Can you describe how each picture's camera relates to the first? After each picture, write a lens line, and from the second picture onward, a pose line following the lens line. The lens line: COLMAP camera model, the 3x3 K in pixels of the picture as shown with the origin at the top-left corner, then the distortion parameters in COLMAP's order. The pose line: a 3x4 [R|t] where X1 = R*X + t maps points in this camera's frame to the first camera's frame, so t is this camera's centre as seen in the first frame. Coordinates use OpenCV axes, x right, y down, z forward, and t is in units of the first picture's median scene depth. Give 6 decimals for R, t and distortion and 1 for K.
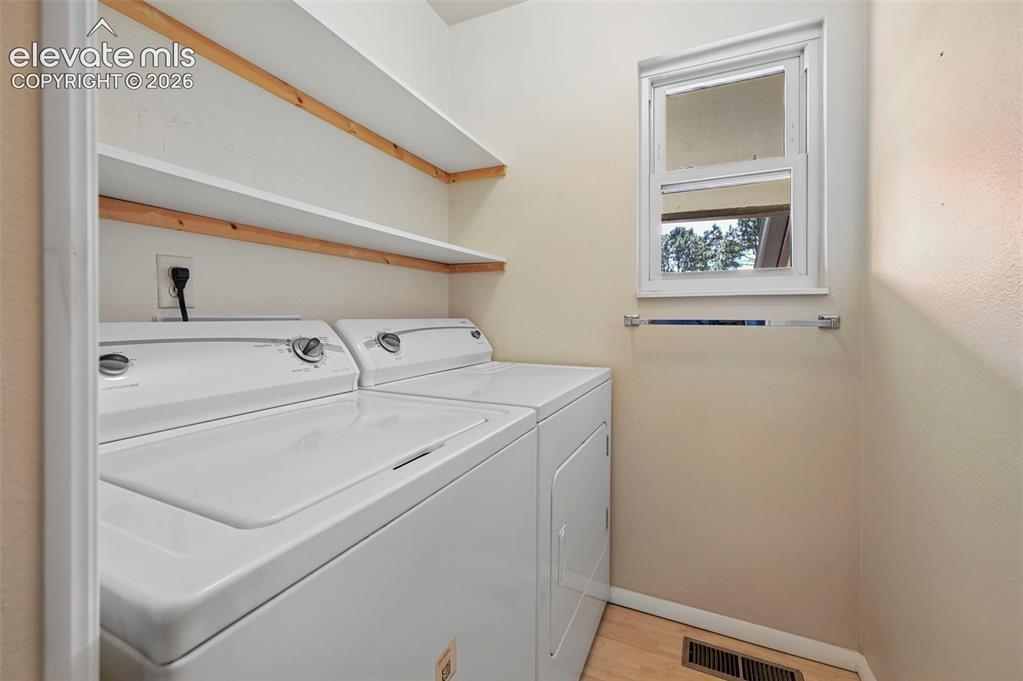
lens RADIAL K [[415.4, 0, 509.4], [0, 415.4, 313.5], [0, 0, 1]] dist [-0.000139, 0.000089]
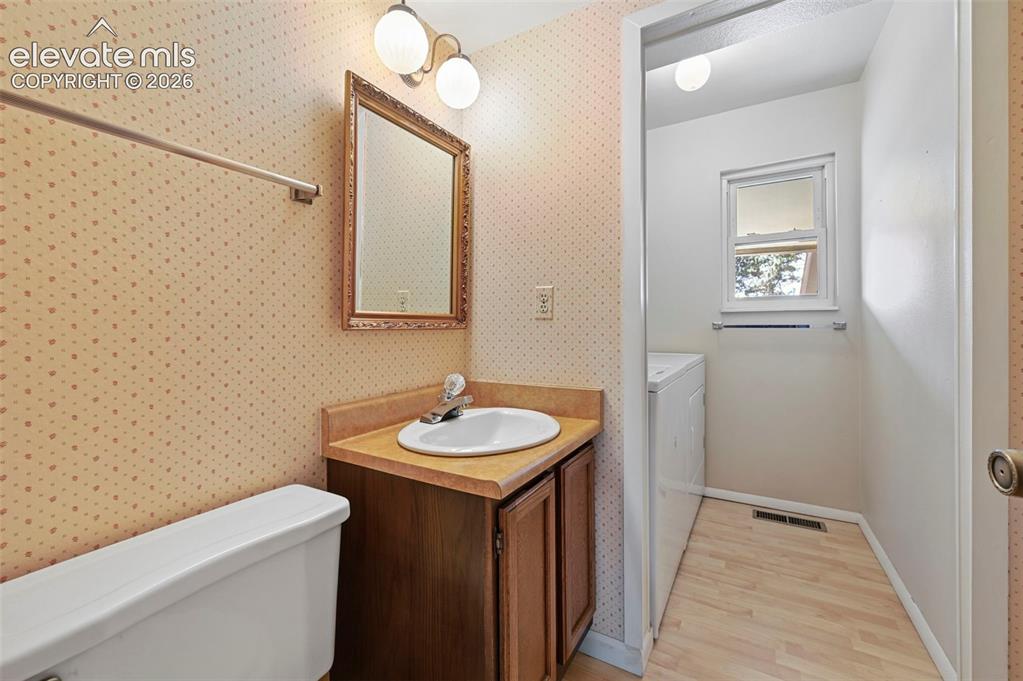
lens RADIAL K [[405.4, 0, 511.1], [0, 405.4, 321.5], [0, 0, 1]] dist [-0.000327, -0.000087]
pose [[0.994252, -0.008433, -0.106735, -0.367118], [0.008255, 0.999964, -0.002115, -0.004273], [0.106749, 0.001221, 0.994285, -0.729602]]
